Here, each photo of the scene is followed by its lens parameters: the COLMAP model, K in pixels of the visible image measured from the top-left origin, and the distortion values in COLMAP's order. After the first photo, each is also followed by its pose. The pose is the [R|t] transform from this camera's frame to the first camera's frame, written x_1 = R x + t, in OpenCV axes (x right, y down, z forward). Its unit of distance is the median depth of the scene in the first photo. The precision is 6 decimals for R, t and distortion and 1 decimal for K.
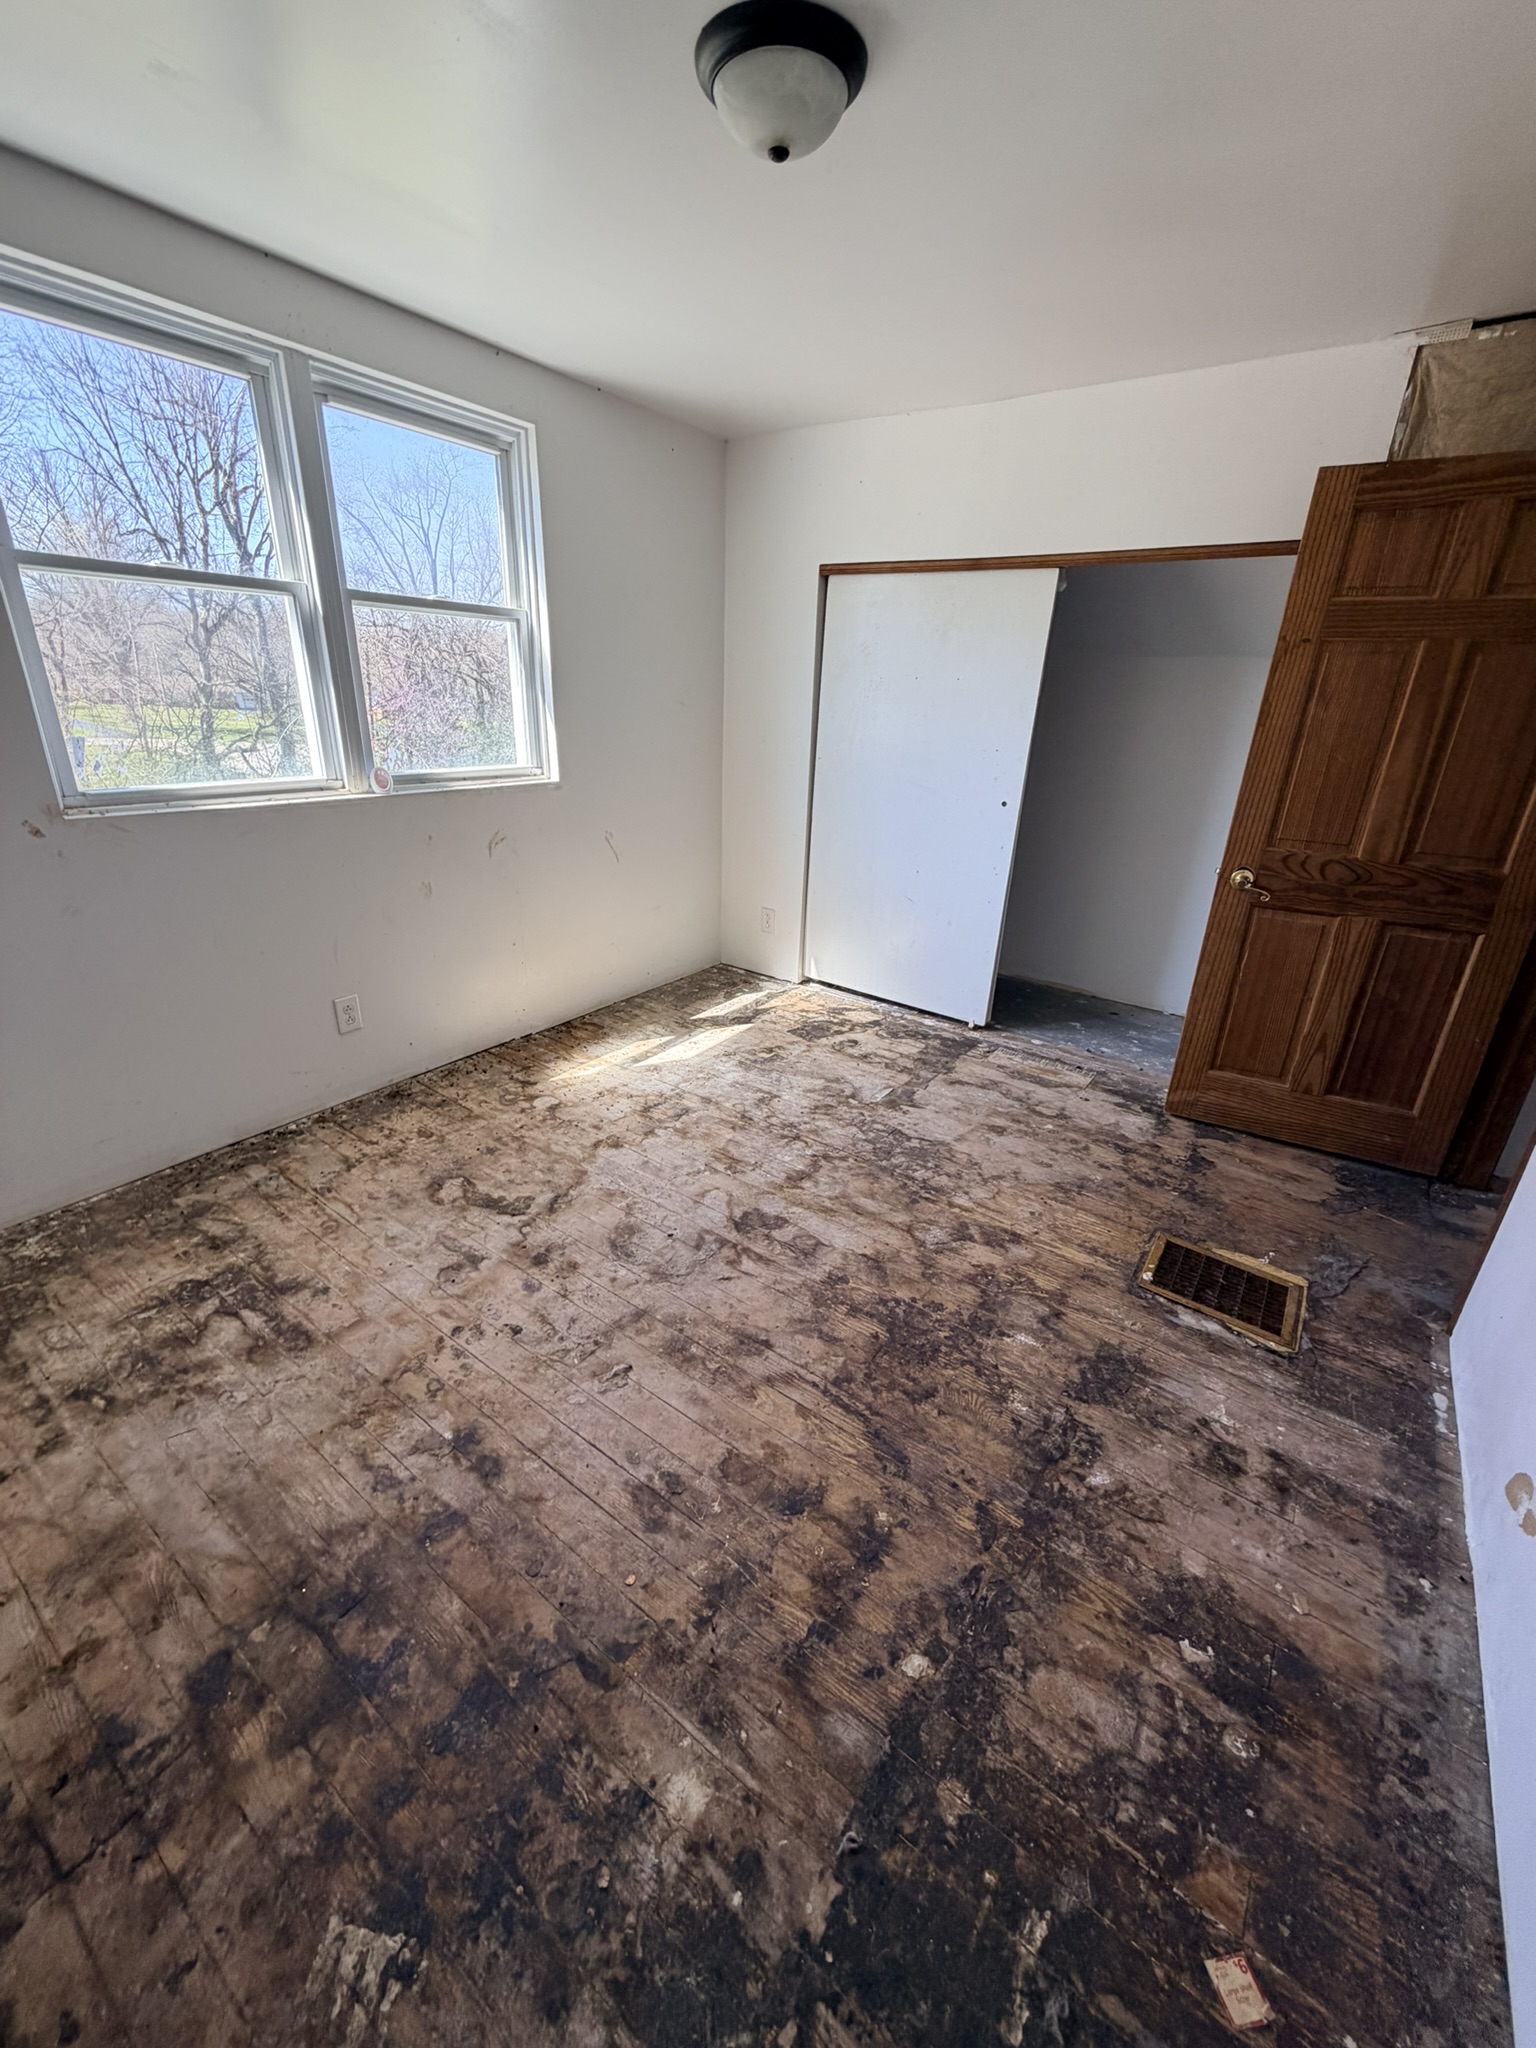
lens RADIAL K [[813.6, 0, 767.2], [0, 813.6, 1020.3], [0, 0, 1]] dist [-0.001899, 0.000554]
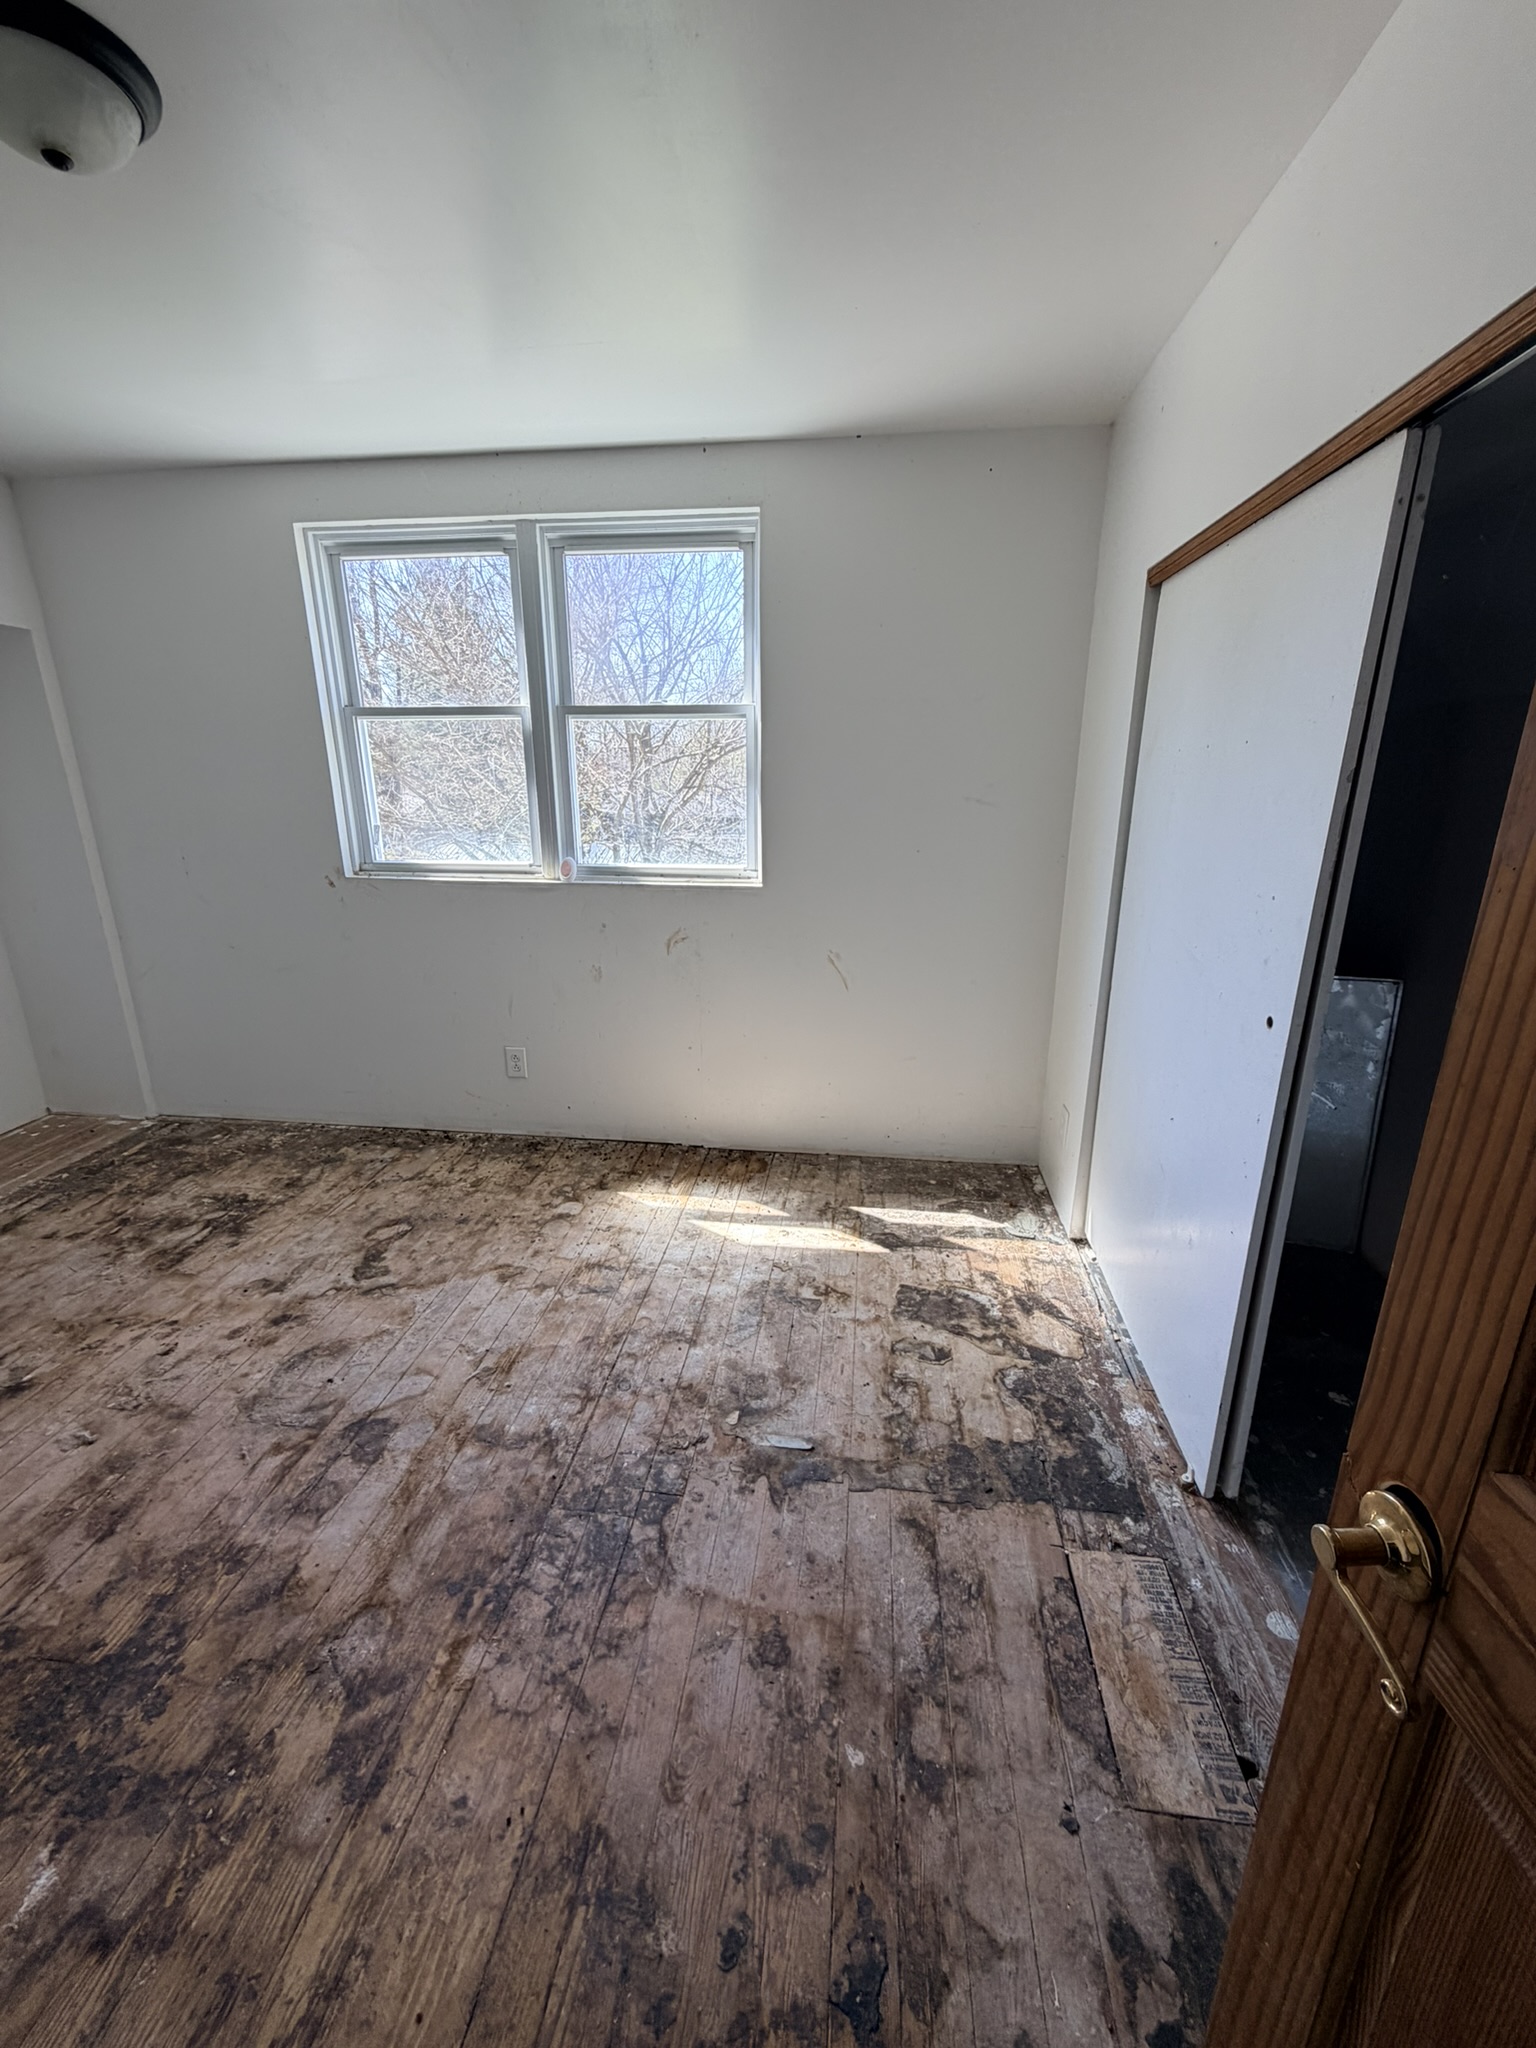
lens RADIAL K [[813.6, 0, 766.5], [0, 813.6, 1018.7], [0, 0, 1]] dist [-0.001899, 0.000554]
pose [[0.476533, 0.217081, -0.851934, 0.737779], [-0.317703, 0.946071, 0.063360, -0.298605], [0.819744, 0.240469, 0.519802, 0.801553]]
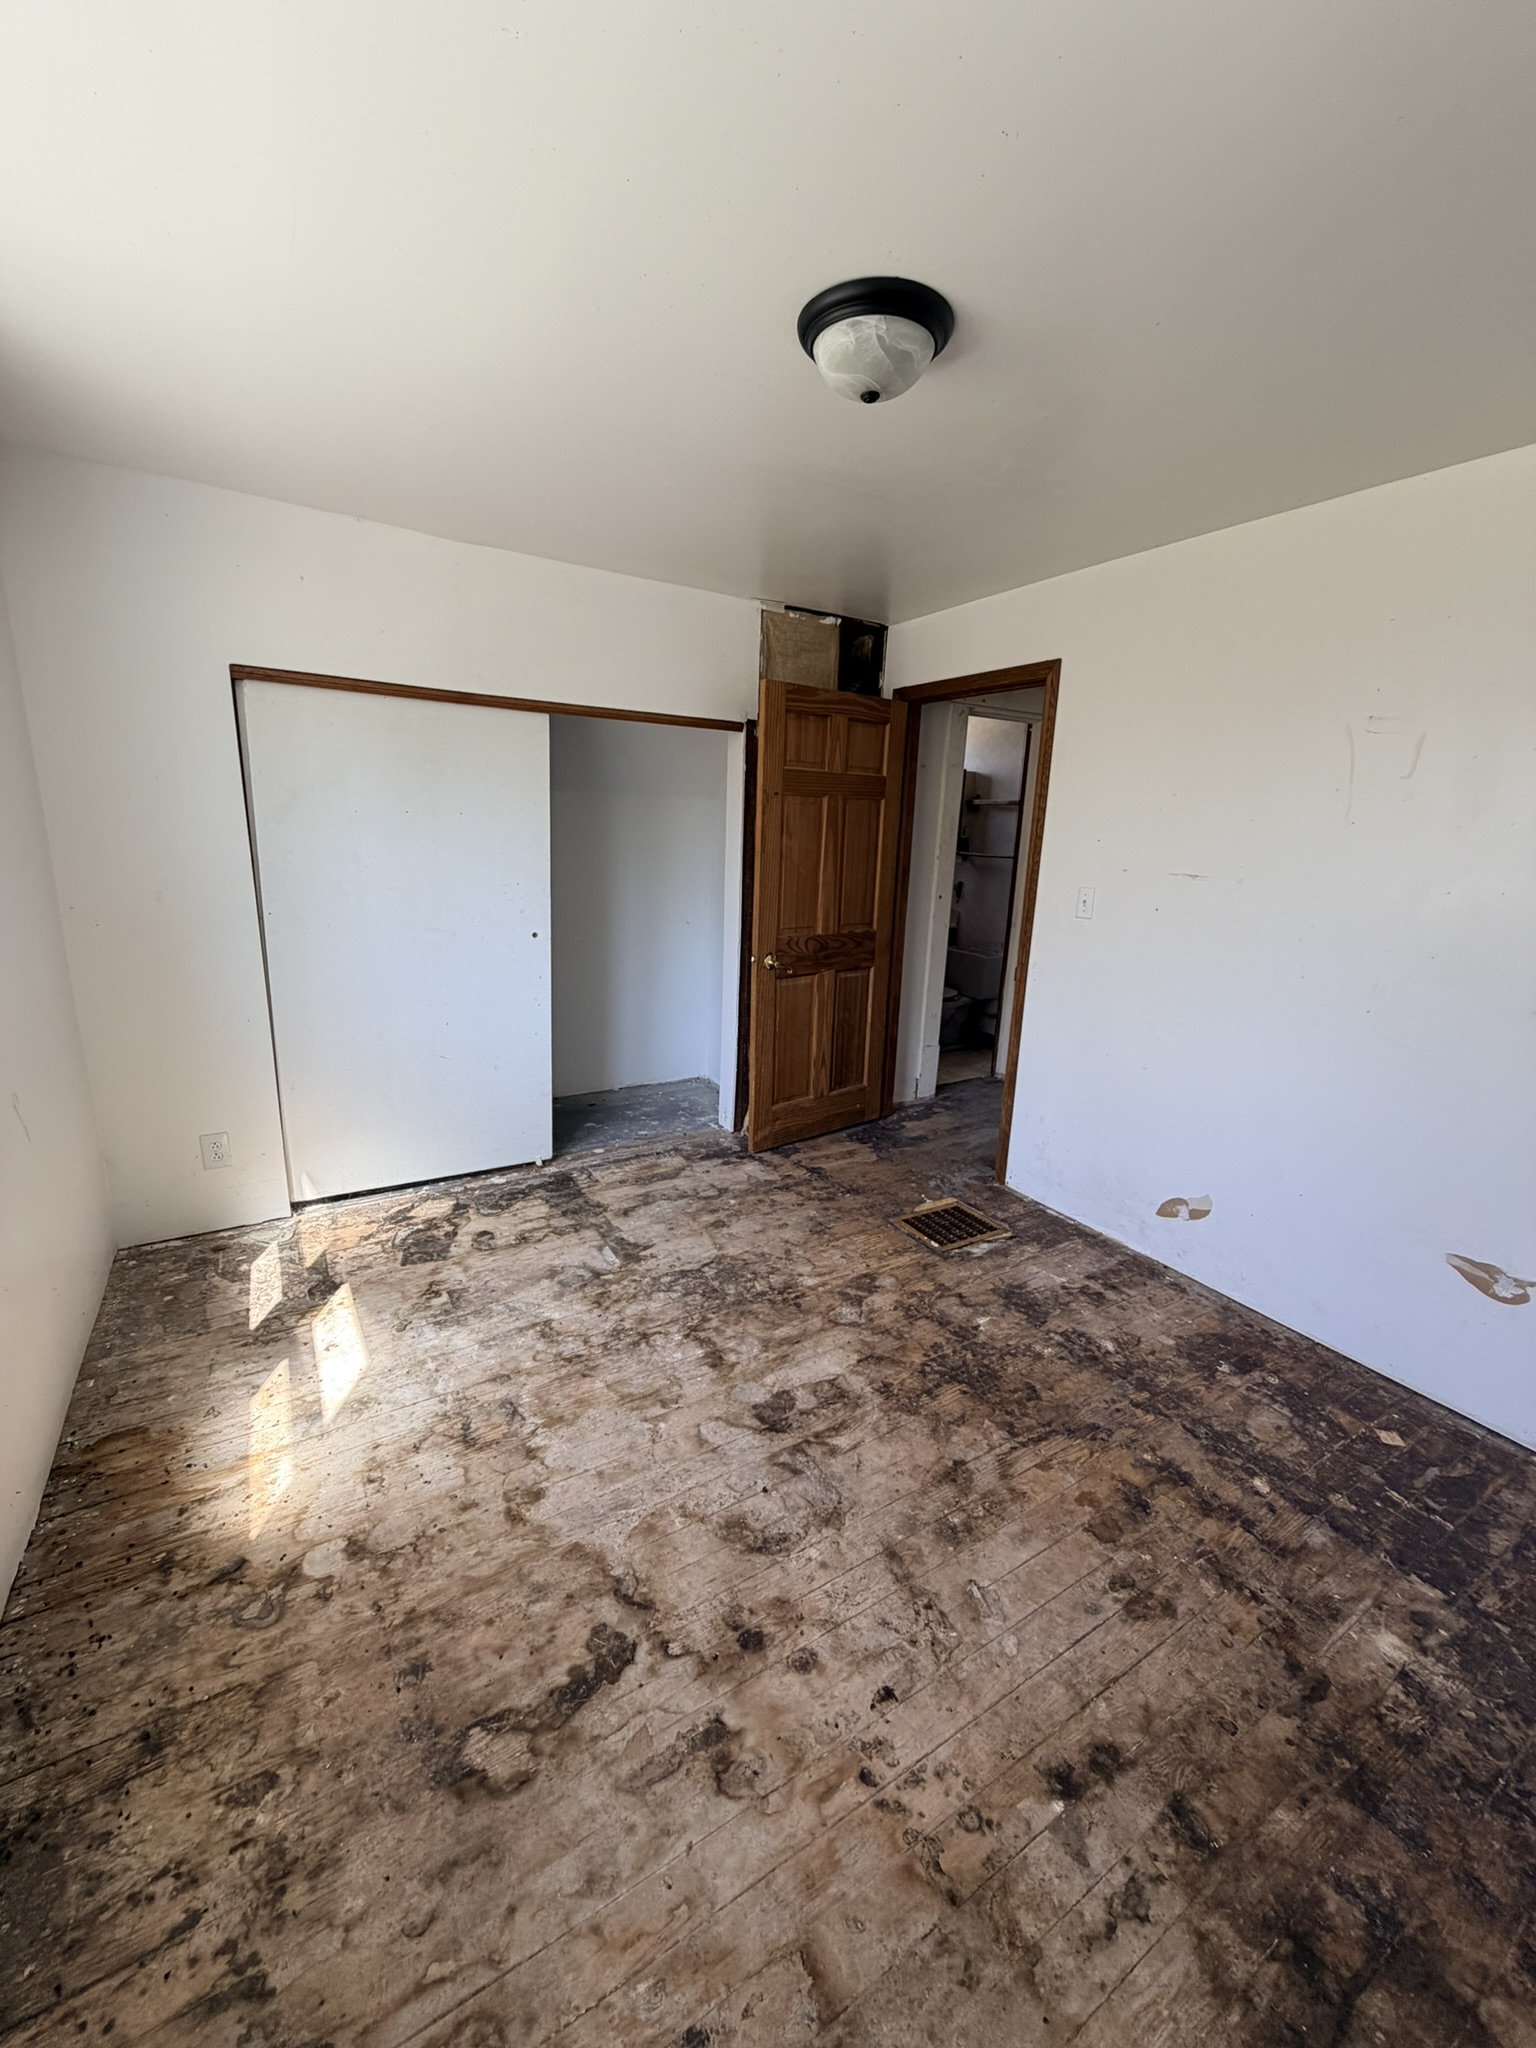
lens RADIAL K [[813.6, 0, 768.0], [0, 813.6, 1018.6], [0, 0, 1]] dist [-0.001899, 0.000554]
pose [[0.383673, -0.237567, 0.892388, -0.707266], [0.331763, 0.937288, 0.106882, -0.257740], [-0.861817, 0.255054, 0.438428, 0.494220]]
